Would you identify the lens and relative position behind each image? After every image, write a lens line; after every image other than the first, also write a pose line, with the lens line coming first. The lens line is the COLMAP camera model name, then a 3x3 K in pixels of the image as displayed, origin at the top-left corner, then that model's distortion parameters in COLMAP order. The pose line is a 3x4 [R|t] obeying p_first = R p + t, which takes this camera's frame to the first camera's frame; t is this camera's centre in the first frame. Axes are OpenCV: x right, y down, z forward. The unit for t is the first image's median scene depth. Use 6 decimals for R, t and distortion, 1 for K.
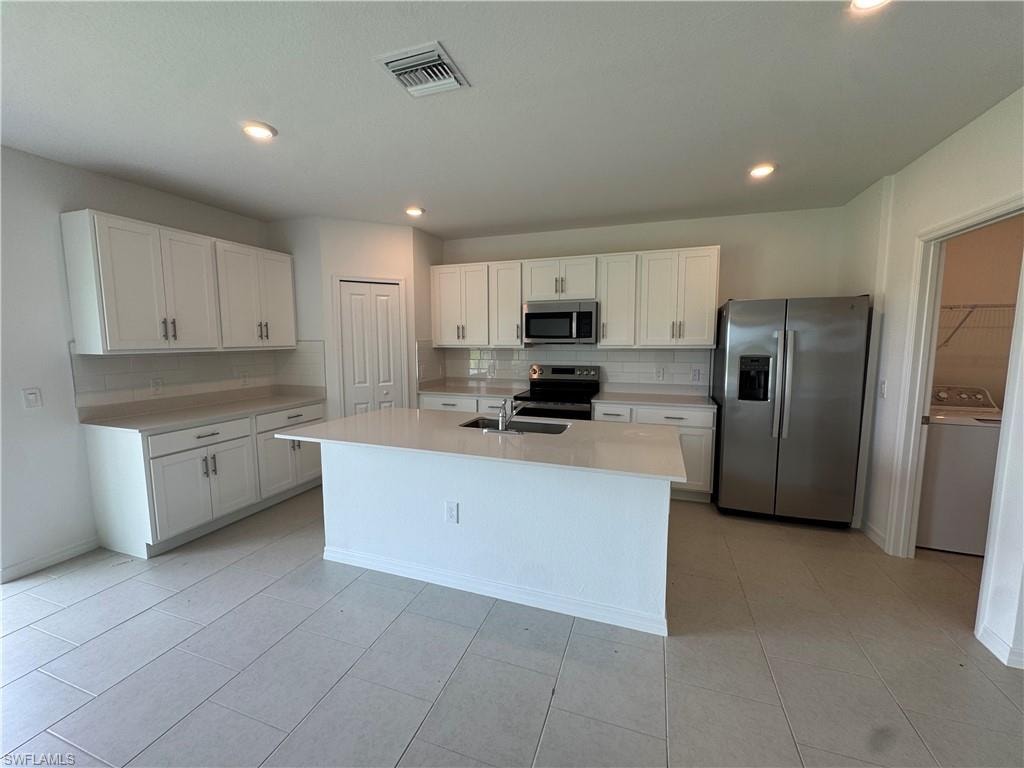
lens RADIAL K [[406.2, 0, 512.0], [0, 406.2, 384.0], [0, 0, 1]] dist [-0.002504, -0.000530]
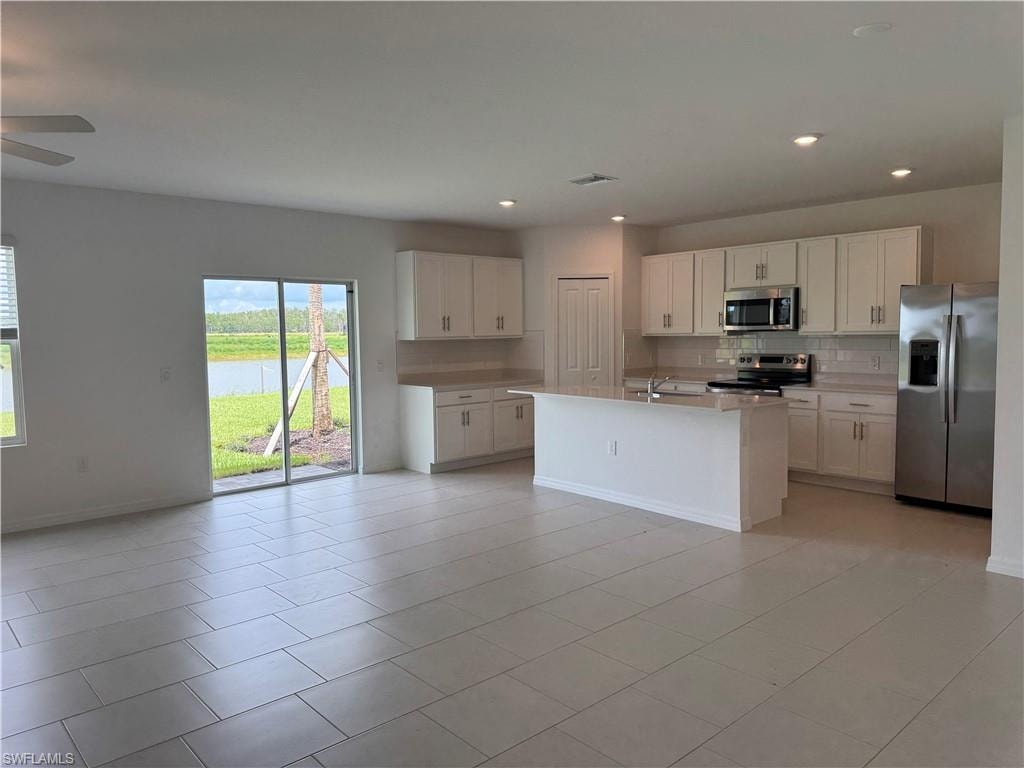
lens RADIAL K [[722.2, 0, 512.0], [0, 722.2, 384.0], [0, 0, 1]] dist [0.081090, -0.001768]
pose [[0.875215, 0.027352, -0.482960, 0.473613], [-0.041850, 0.998938, -0.019267, 0.093085], [0.481920, 0.037074, 0.875430, -0.875813]]
